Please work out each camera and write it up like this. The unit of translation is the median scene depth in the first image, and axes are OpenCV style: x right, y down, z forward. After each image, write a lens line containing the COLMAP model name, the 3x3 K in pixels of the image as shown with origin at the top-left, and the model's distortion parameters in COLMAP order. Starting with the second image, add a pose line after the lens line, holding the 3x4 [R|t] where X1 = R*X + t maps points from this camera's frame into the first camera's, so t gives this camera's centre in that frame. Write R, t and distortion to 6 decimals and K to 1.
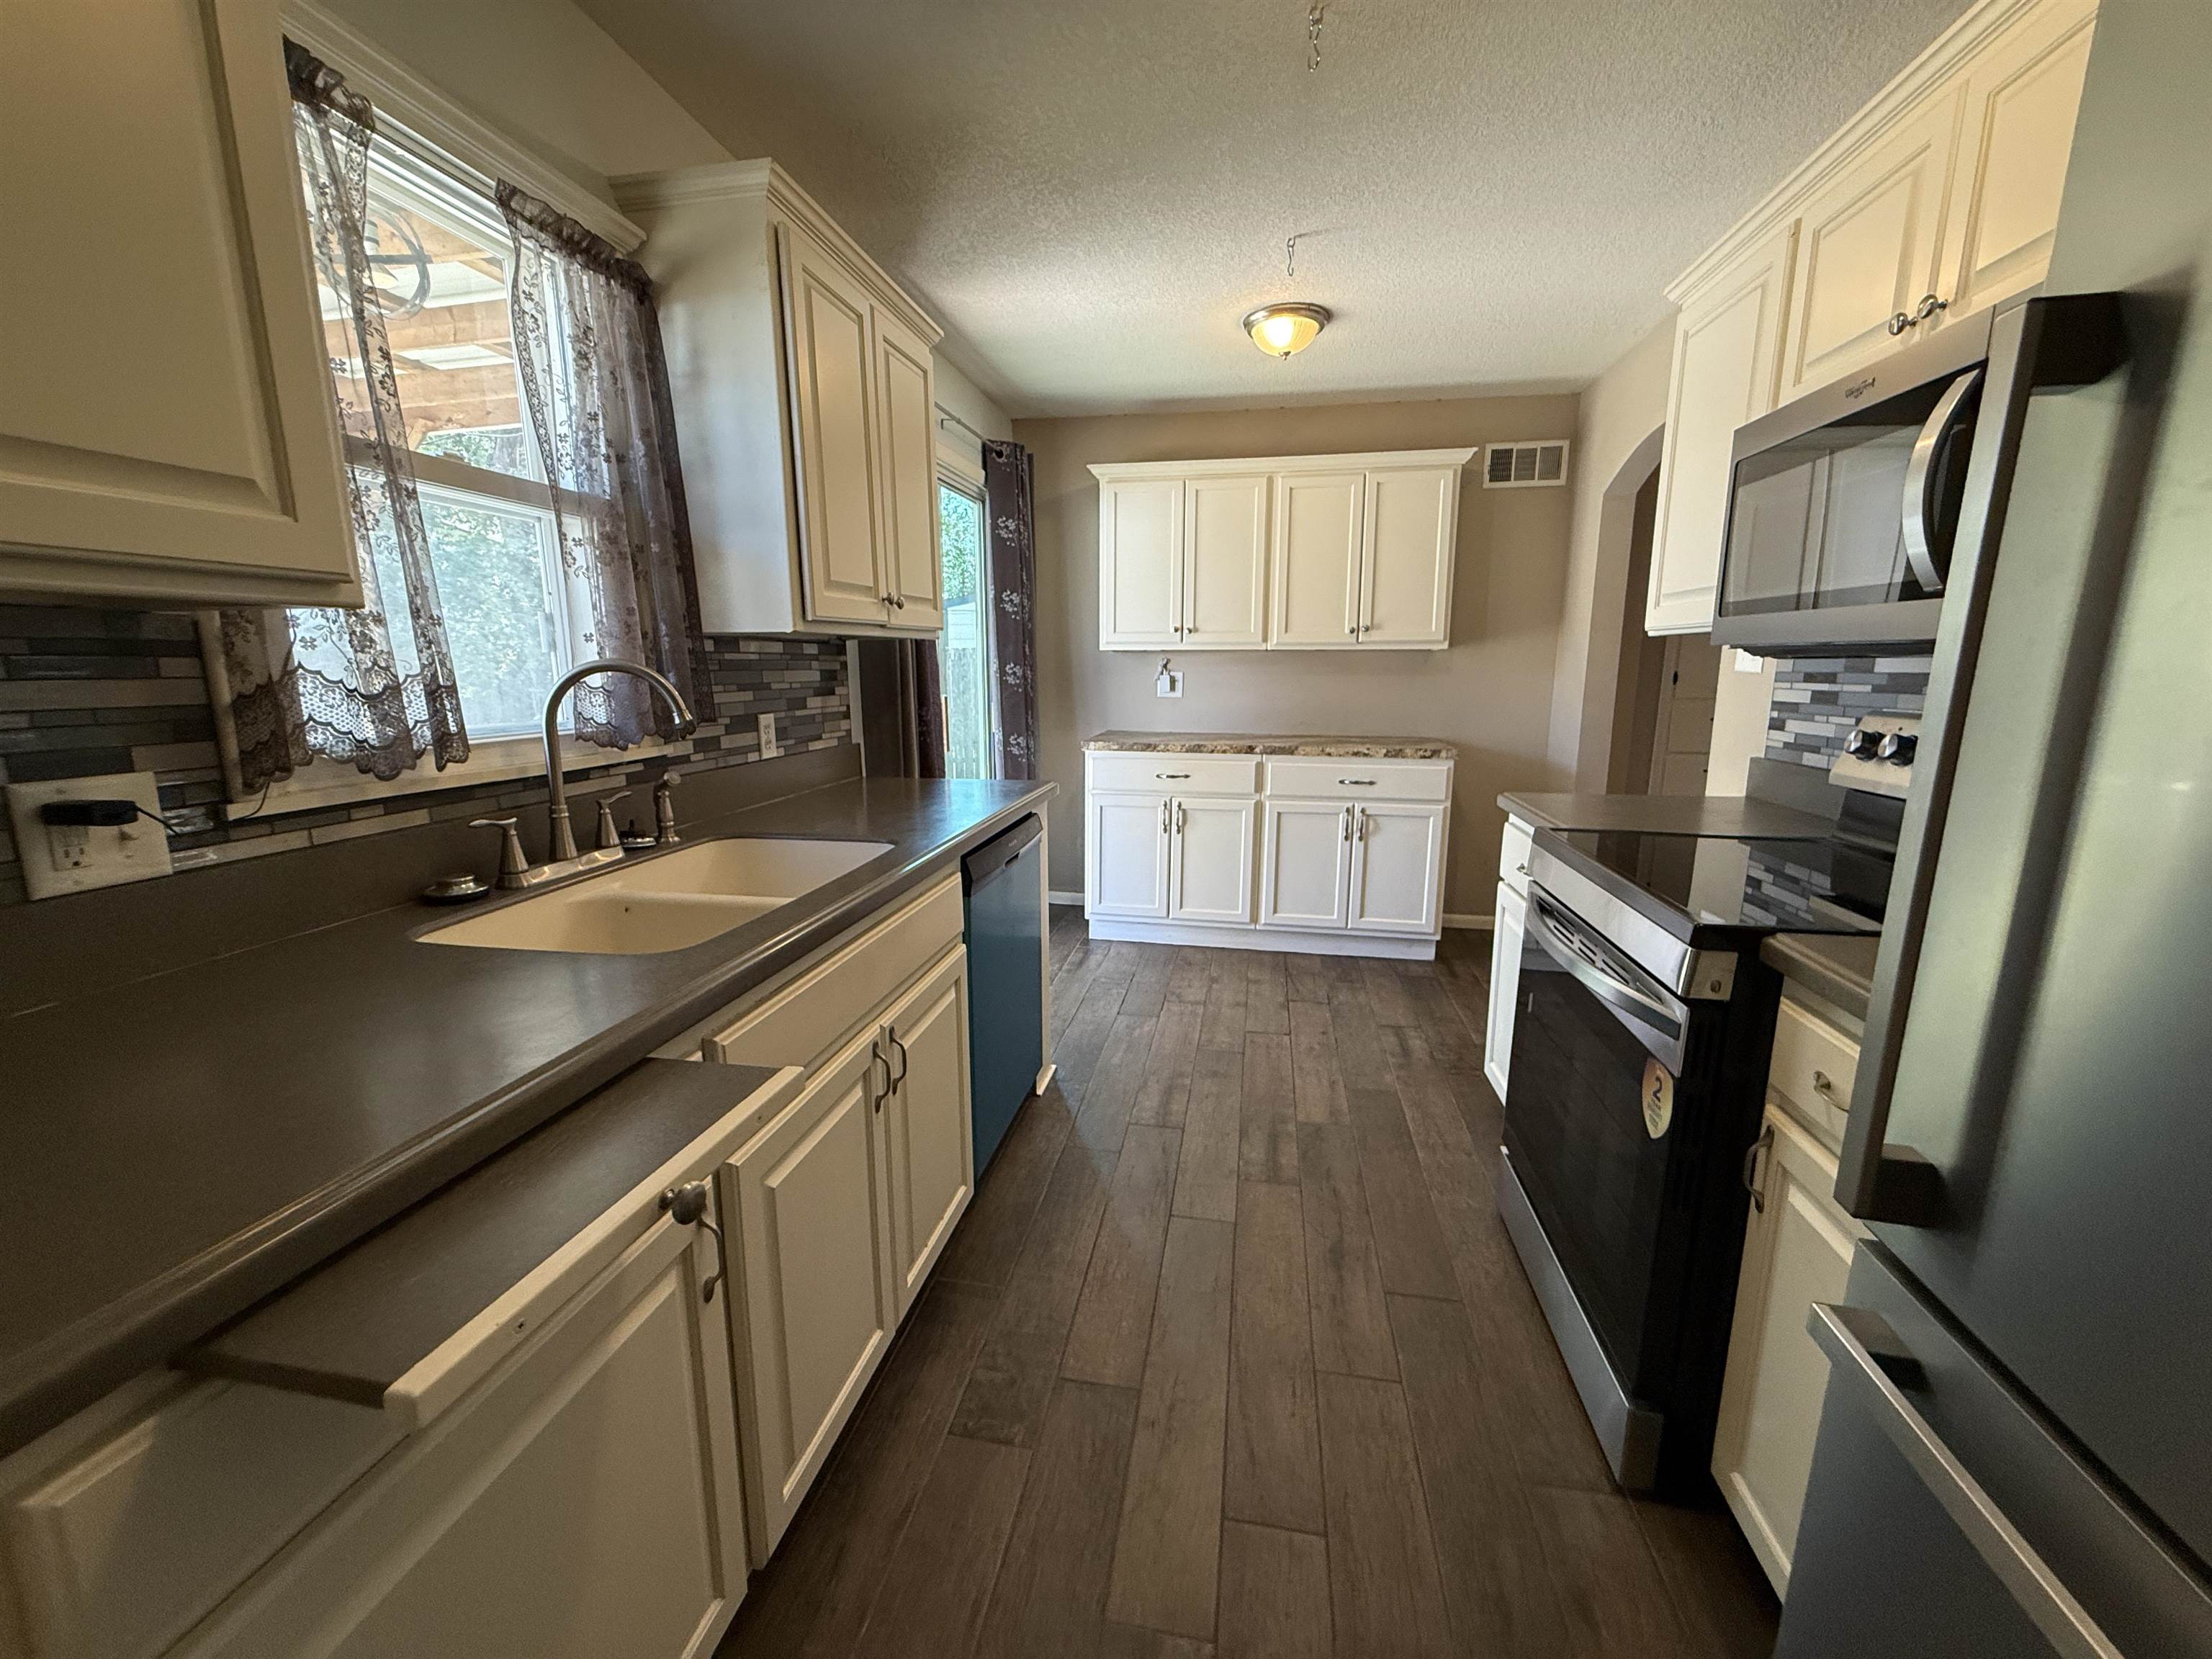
lens RADIAL K [[885.3, 0, 1094.6], [0, 885.3, 833.4], [0, 0, 1]] dist [-0.002343, 0.000895]
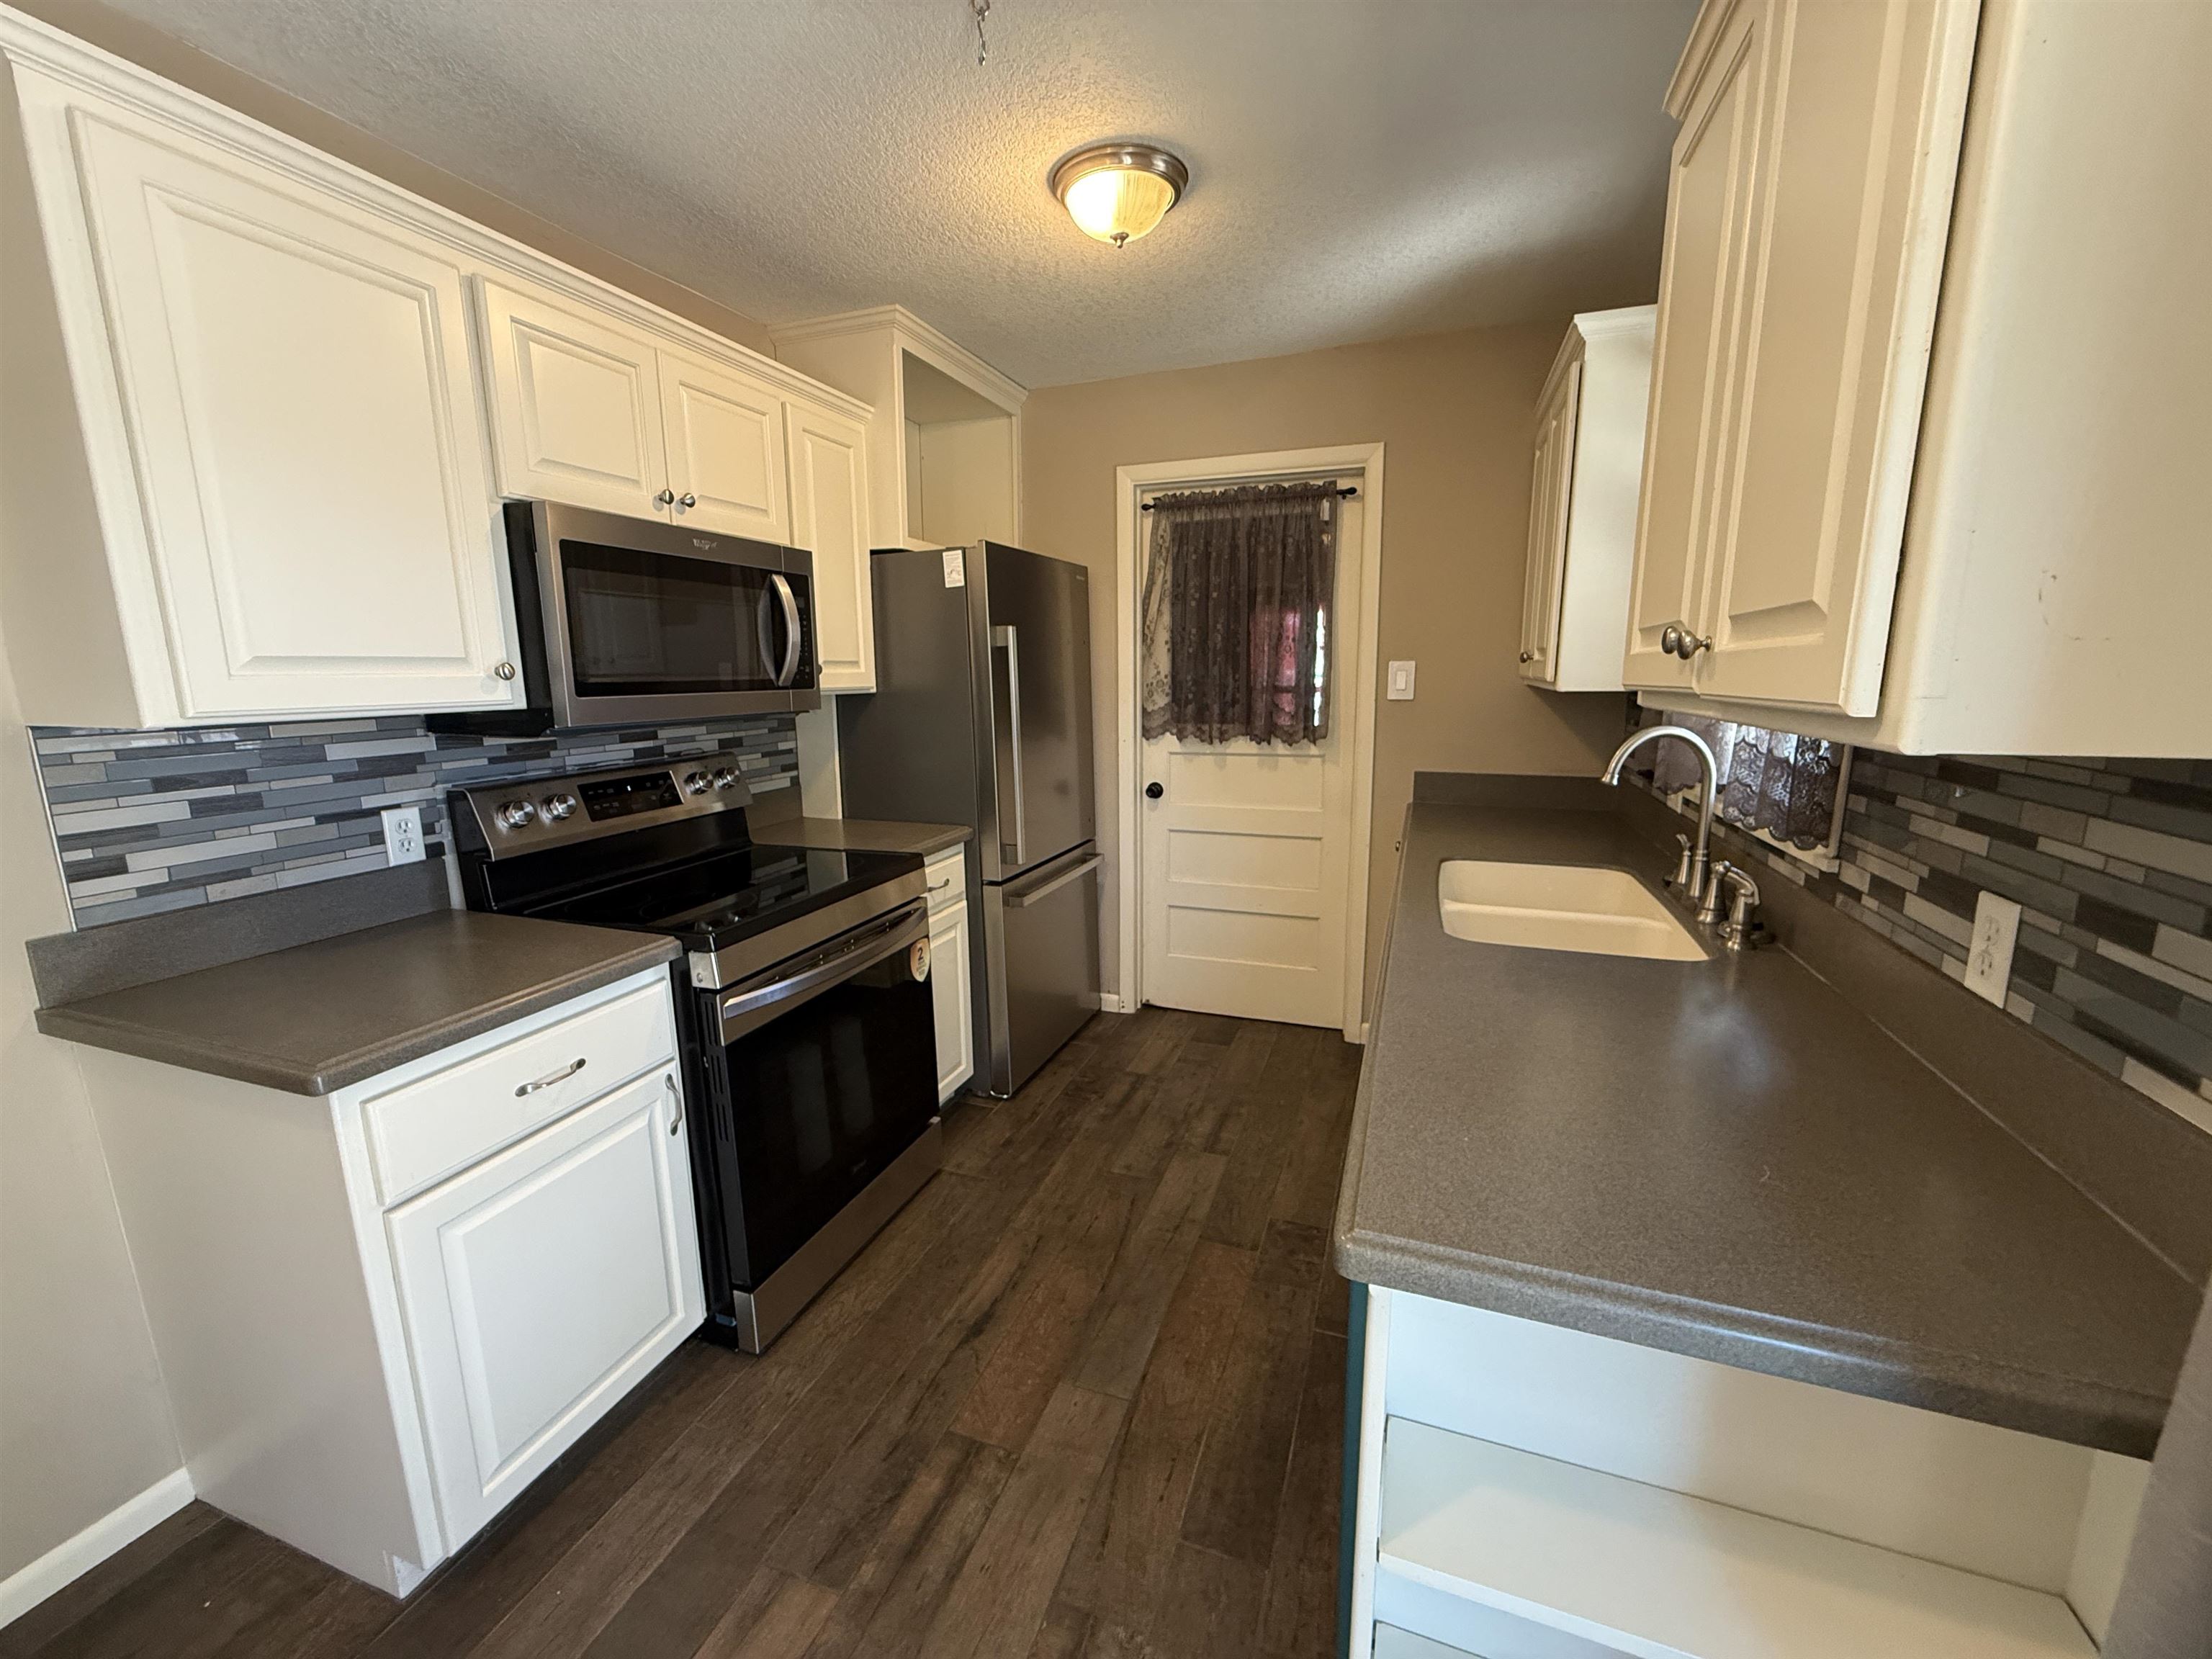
lens RADIAL K [[885.3, 0, 1092.4], [0, 885.3, 827.1], [0, 0, 1]] dist [-0.002343, 0.000895]
pose [[-0.985193, -0.016525, 0.170650, -0.010797], [0.046538, 0.932200, 0.358940, -0.356727], [-0.165012, 0.361567, -0.917628, 1.519543]]
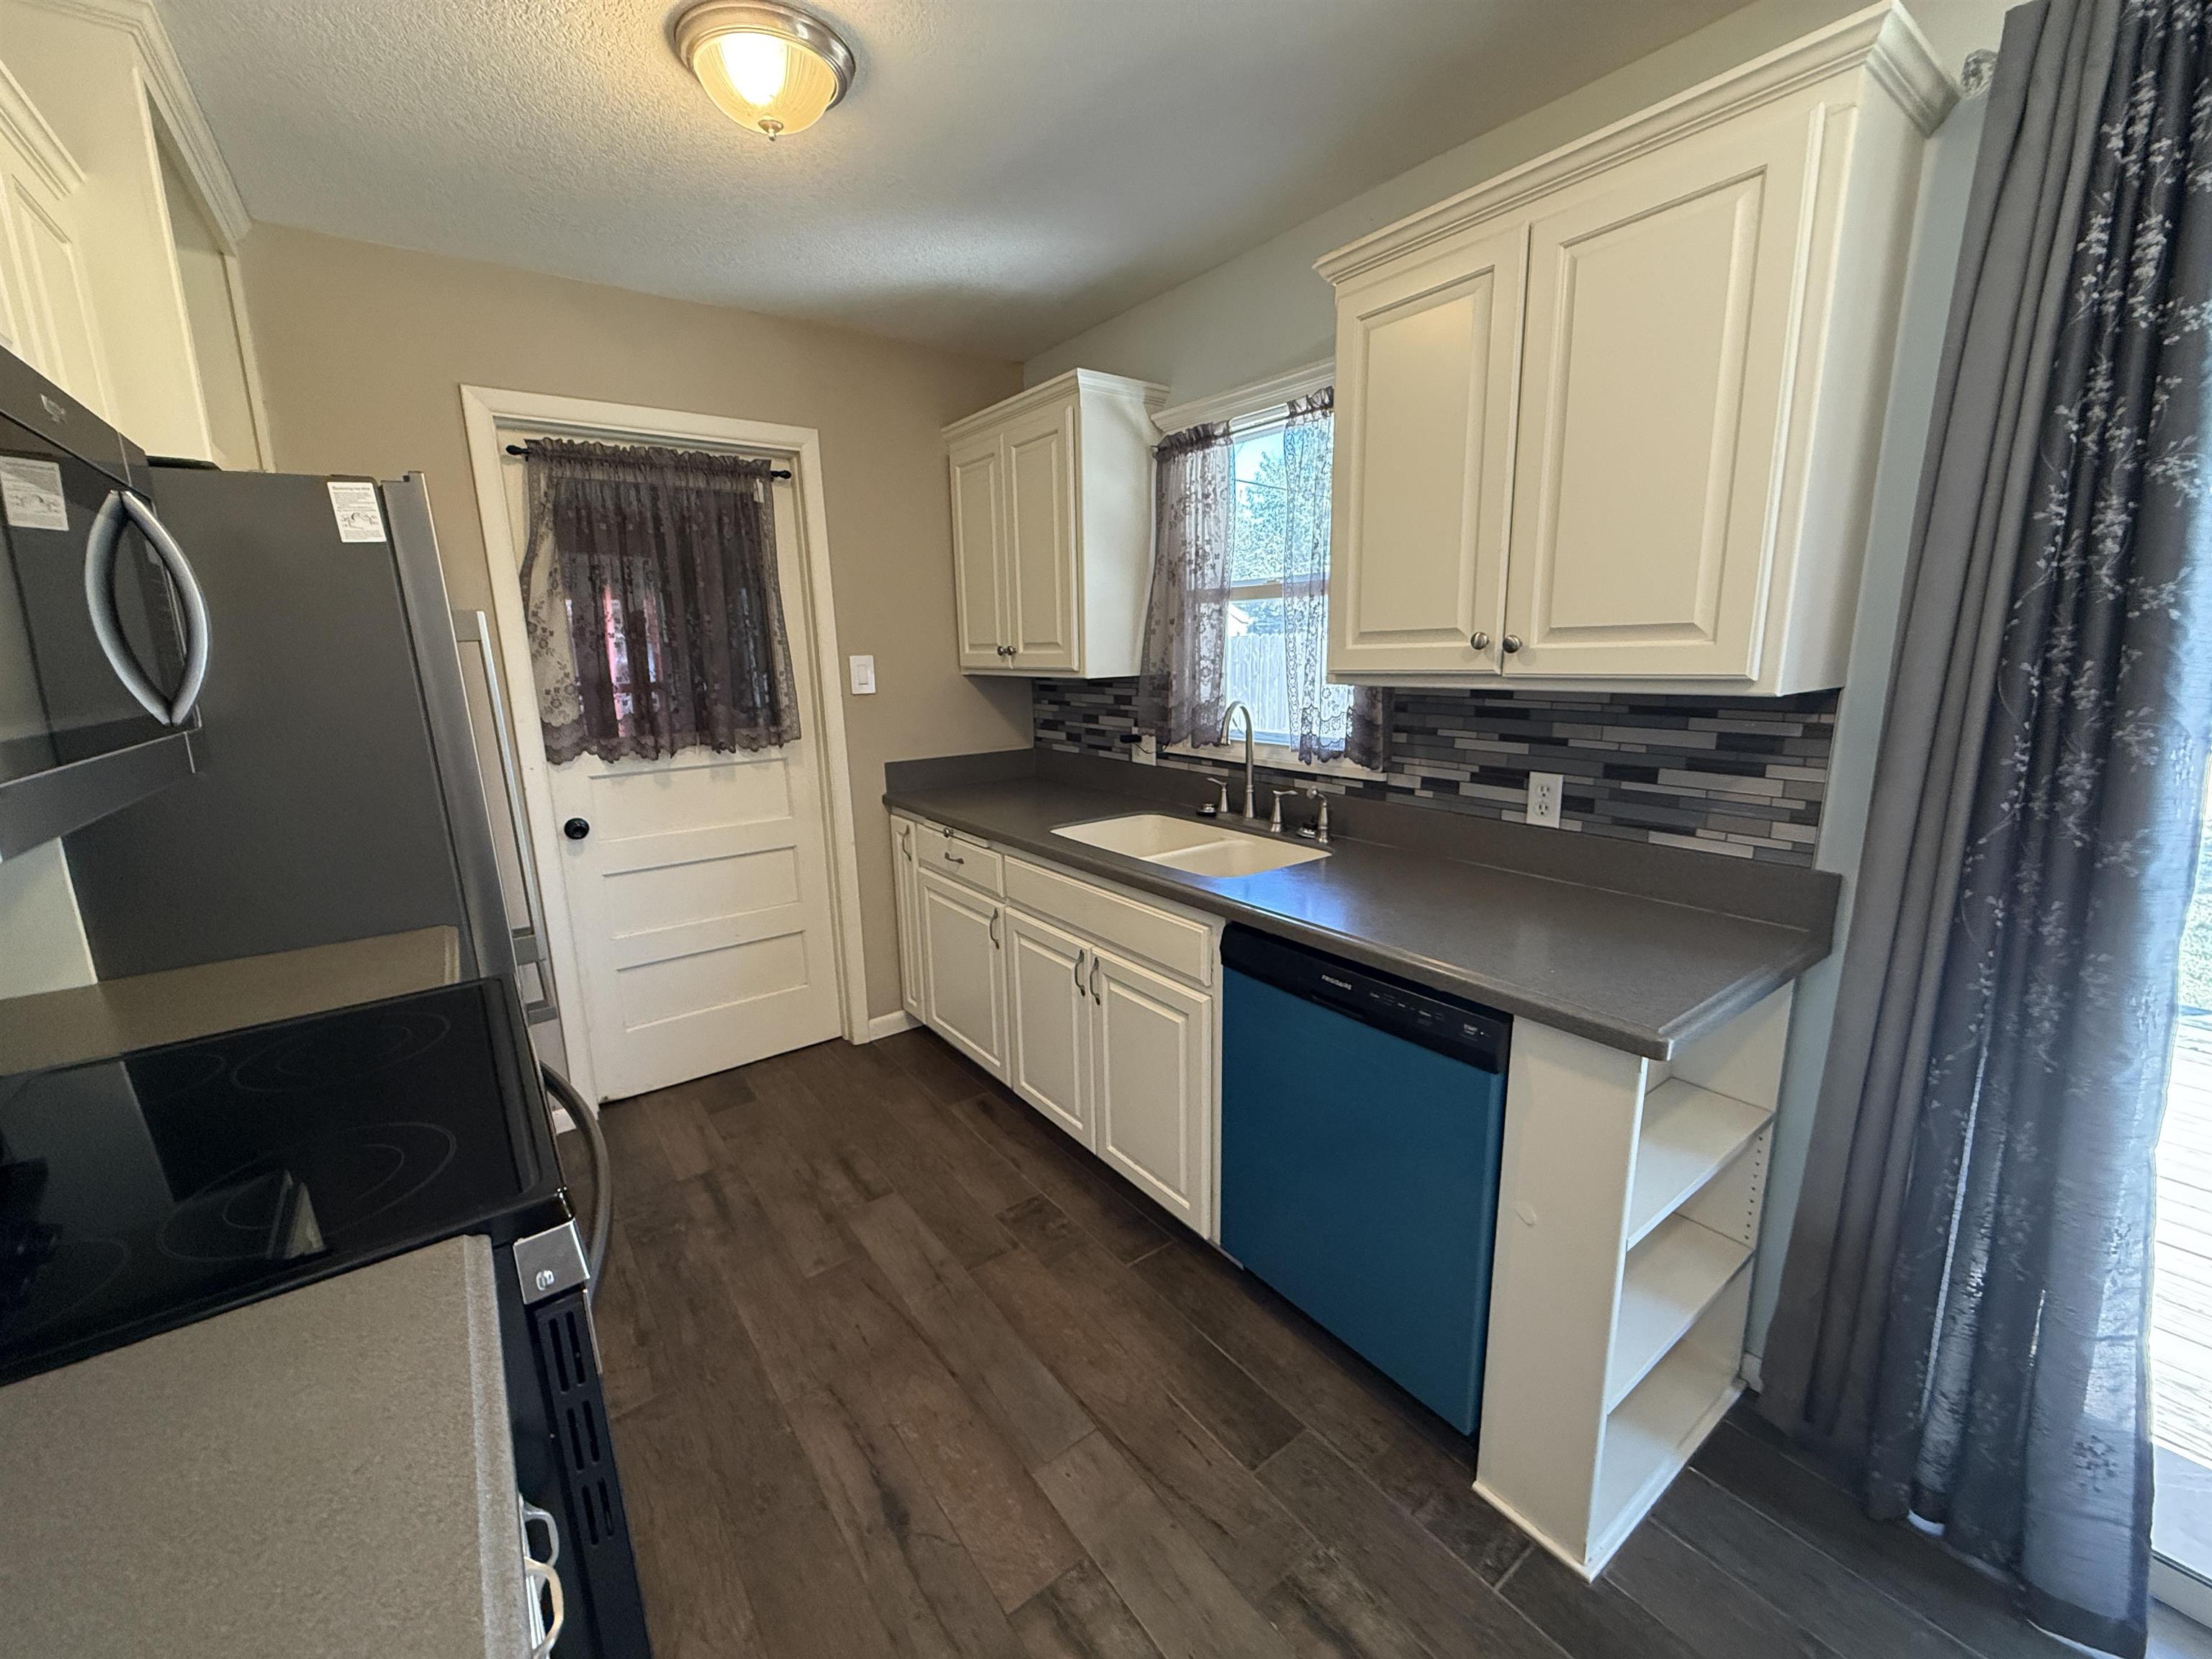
lens RADIAL K [[885.3, 0, 1097.4], [0, 885.3, 829.3], [0, 0, 1]] dist [-0.002343, 0.000895]
pose [[-0.680277, 0.169519, -0.713082, 0.545724], [-0.116178, 0.935649, 0.333263, -0.329233], [0.723689, 0.309556, -0.616806, 1.280048]]
